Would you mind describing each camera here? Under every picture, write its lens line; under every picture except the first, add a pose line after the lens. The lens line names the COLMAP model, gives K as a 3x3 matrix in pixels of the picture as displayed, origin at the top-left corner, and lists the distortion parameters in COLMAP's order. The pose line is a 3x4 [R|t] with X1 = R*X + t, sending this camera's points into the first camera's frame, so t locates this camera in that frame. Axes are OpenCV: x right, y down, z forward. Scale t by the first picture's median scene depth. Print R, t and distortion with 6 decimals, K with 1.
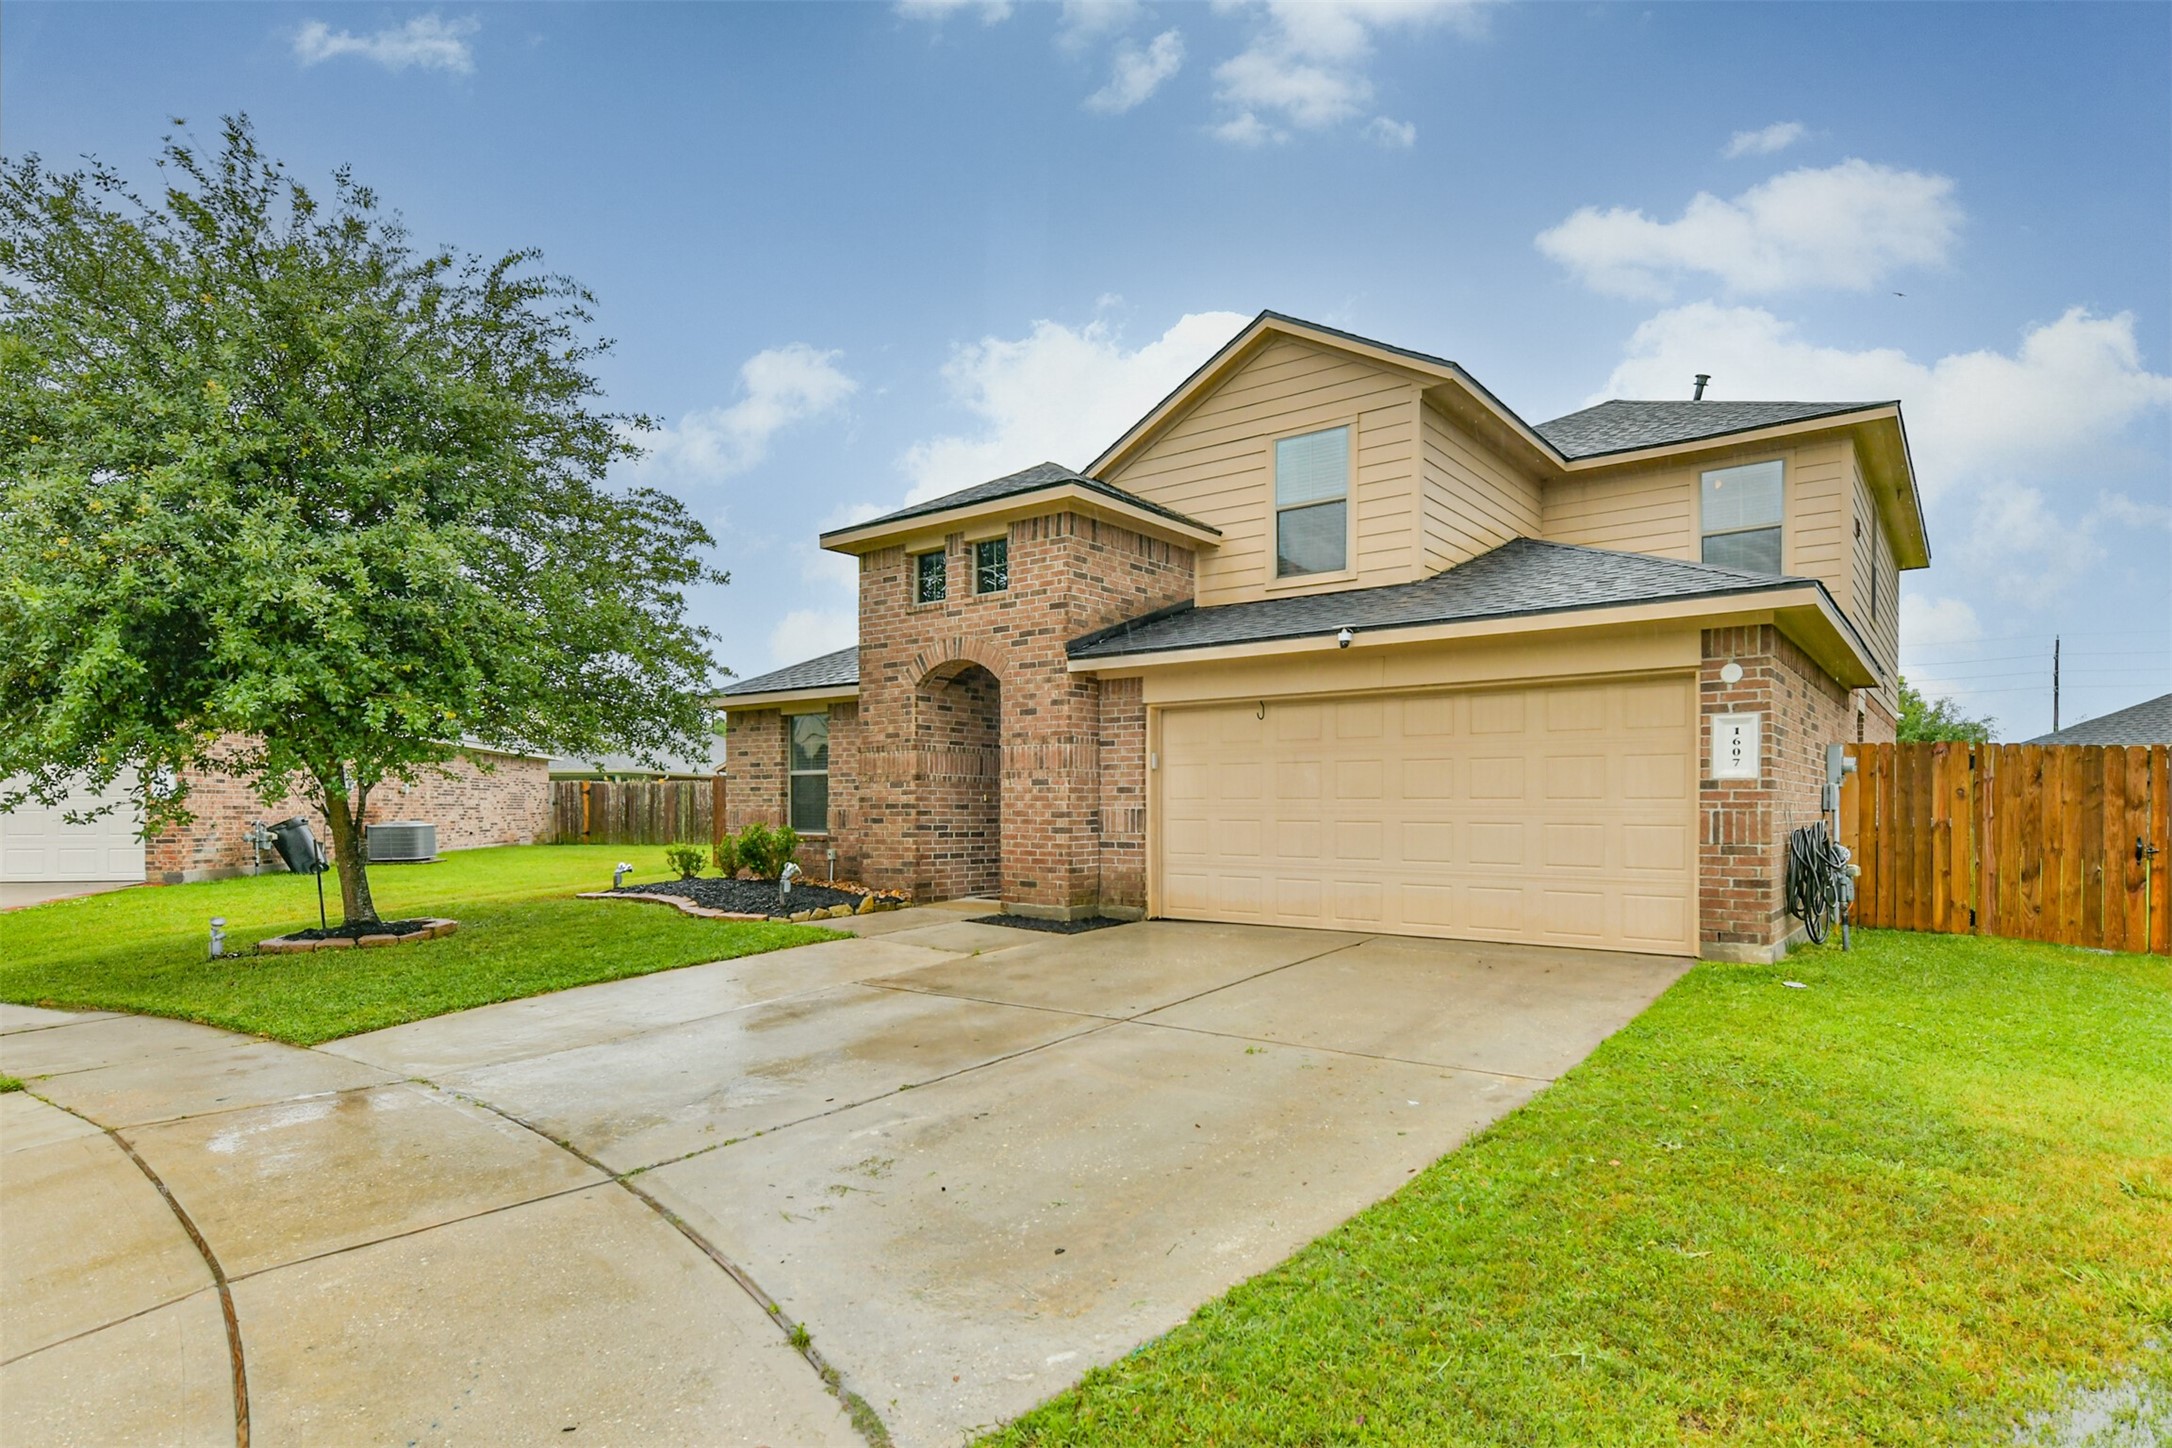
lens RADIAL K [[859.4, 0, 1085.3], [0, 859.4, 798.9], [0, 0, 1]] dist [-0.000537, -0.000049]
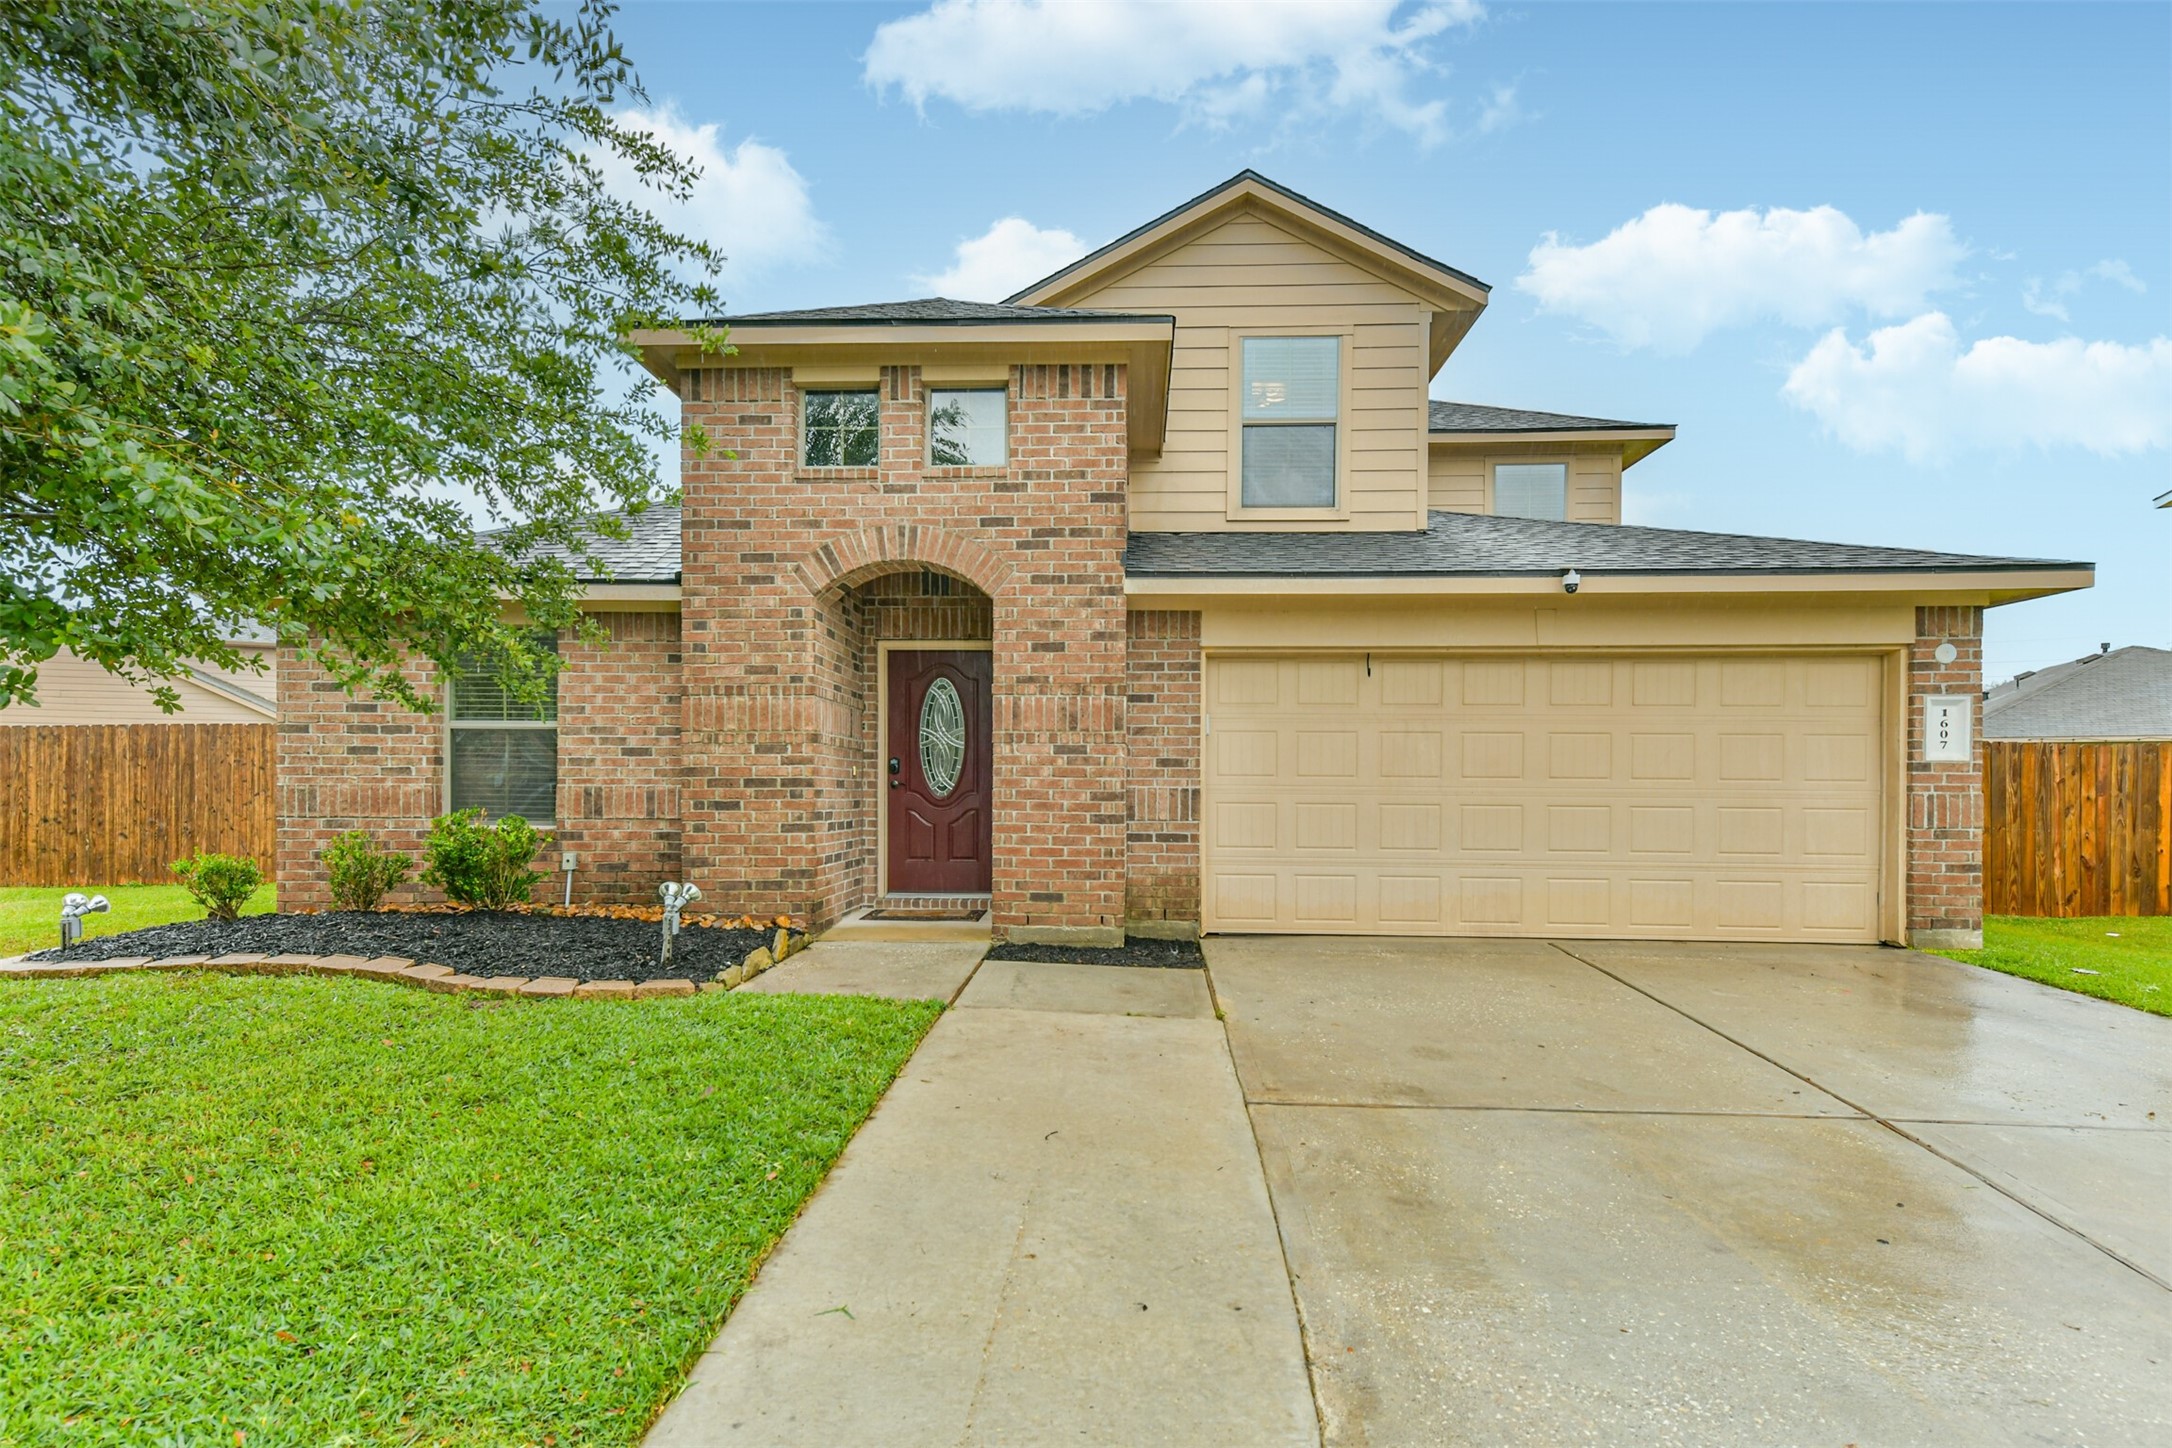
lens RADIAL K [[961.7, 0, 1086.4], [0, 961.7, 781.2], [0, 0, 1]] dist [0.024531, 0.000052]
pose [[0.880065, 0.007065, 0.474801, -0.405863], [-0.010013, 0.999943, 0.003681, 0.002994], [-0.474748, -0.007993, 0.880086, 0.307318]]
